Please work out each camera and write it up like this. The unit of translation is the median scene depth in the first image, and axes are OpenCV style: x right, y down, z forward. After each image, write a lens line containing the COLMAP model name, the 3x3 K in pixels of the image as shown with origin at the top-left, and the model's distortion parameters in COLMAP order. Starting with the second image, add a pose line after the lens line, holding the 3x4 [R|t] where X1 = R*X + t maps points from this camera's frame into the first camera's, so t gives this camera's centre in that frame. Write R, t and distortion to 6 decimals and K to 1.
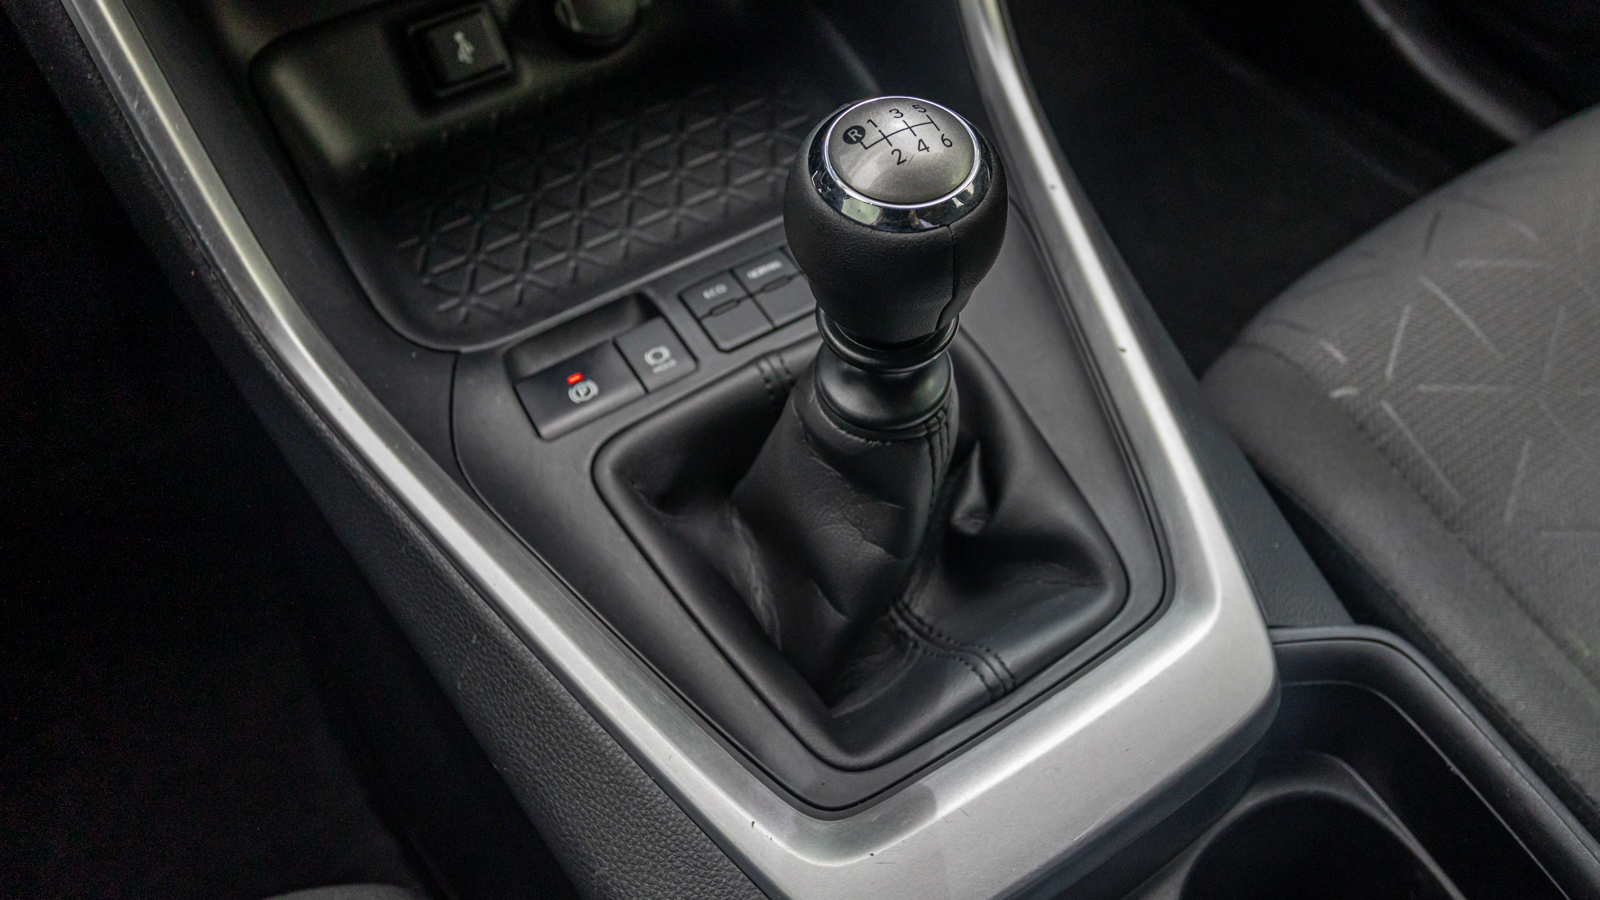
lens RADIAL K [[1366.6, 0, 865.3], [0, 1366.6, 377.7], [0, 0, 1]] dist [0.003175, -0.004013]
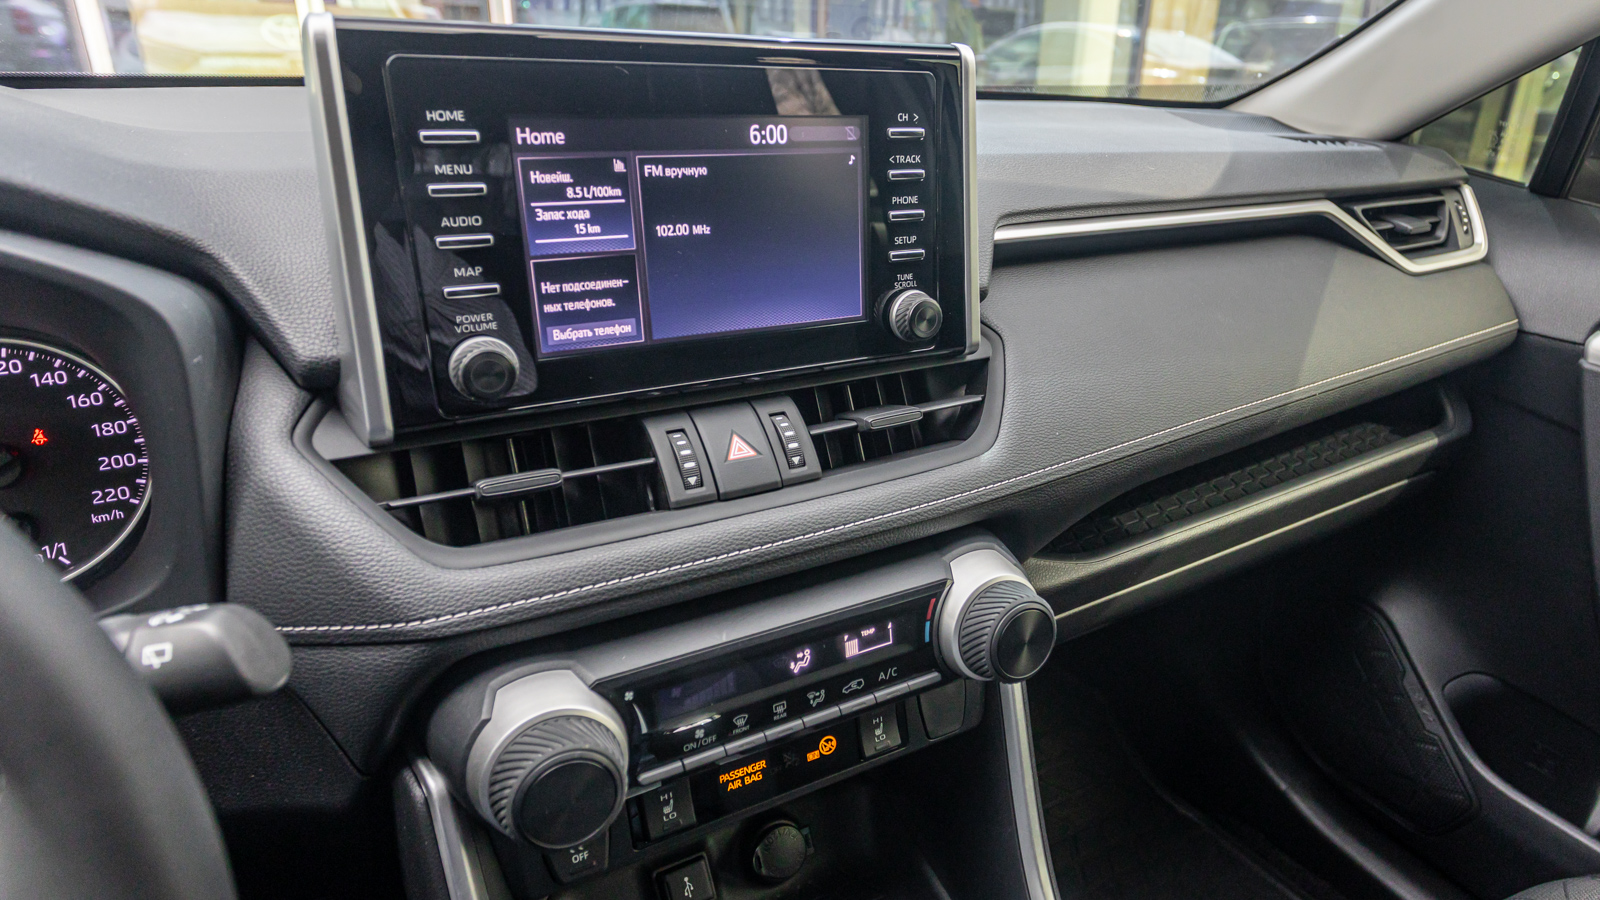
lens RADIAL K [[958.4, 0, 893.3], [0, 958.4, 444.7], [0, 0, 1]] dist [-0.002698, 0.002467]
pose [[0.999090, 0.041123, -0.011355, -0.088335], [-0.041732, 0.886769, -0.460325, -0.219842], [-0.008861, 0.460380, 0.887678, -0.157150]]
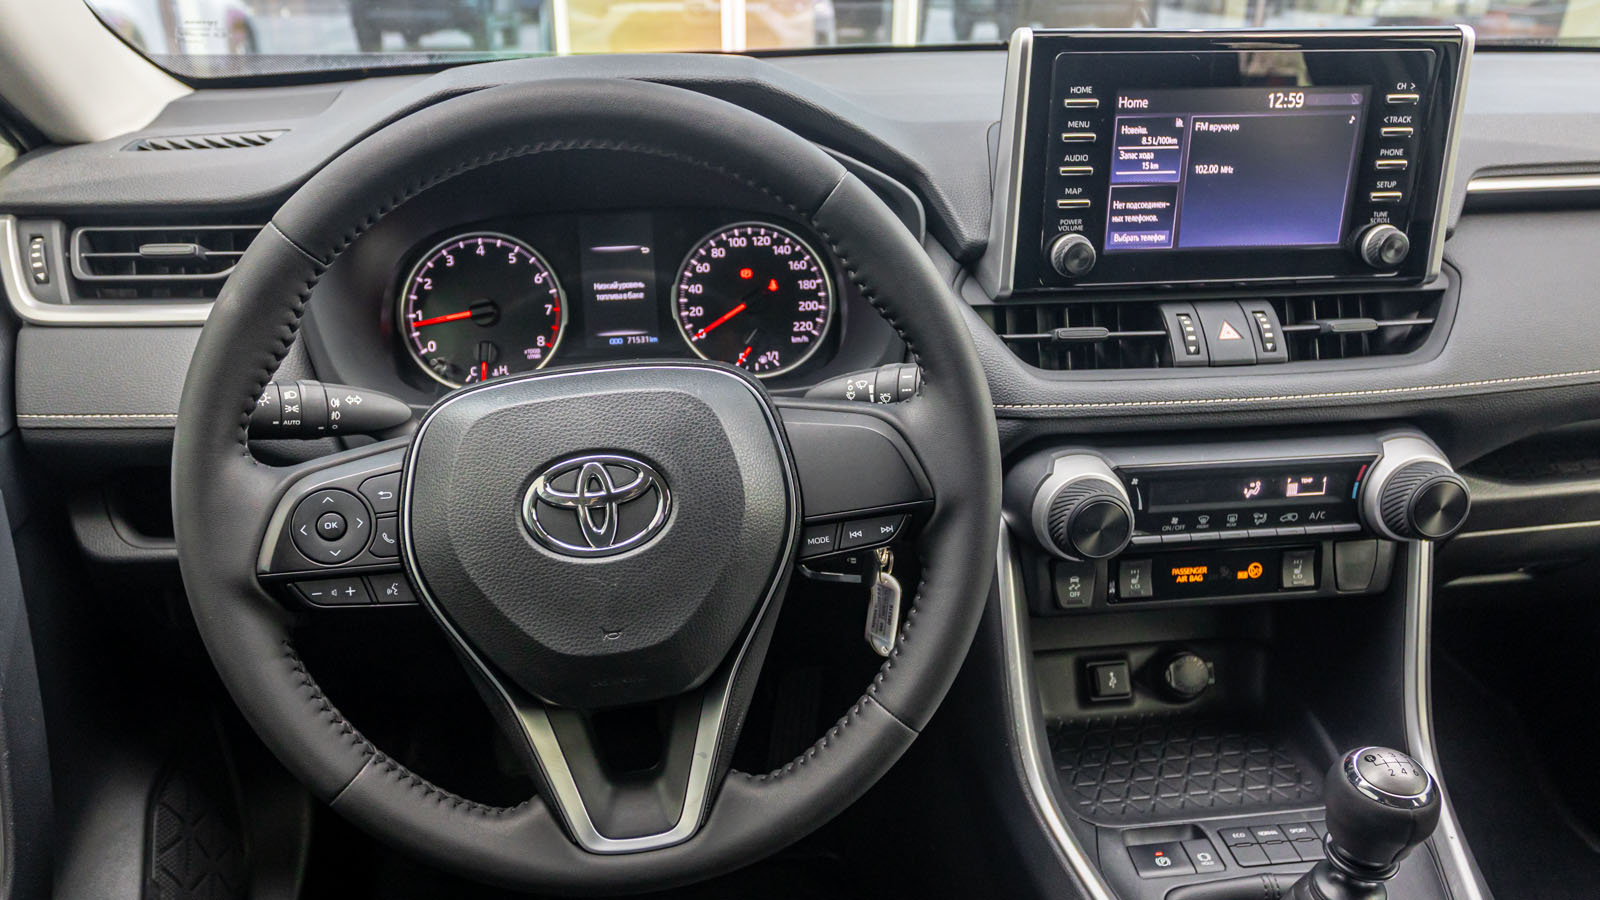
lens RADIAL K [[1127.3, 0, 773.2], [0, 1127.3, 501.8], [0, 0, 1]] dist [-0.018338, 0.019580]
pose [[0.893983, 0.189433, -0.406090, -0.137259], [-0.337934, 0.880151, -0.333369, 0.254422], [0.294270, 0.435258, 0.850856, -0.671747]]
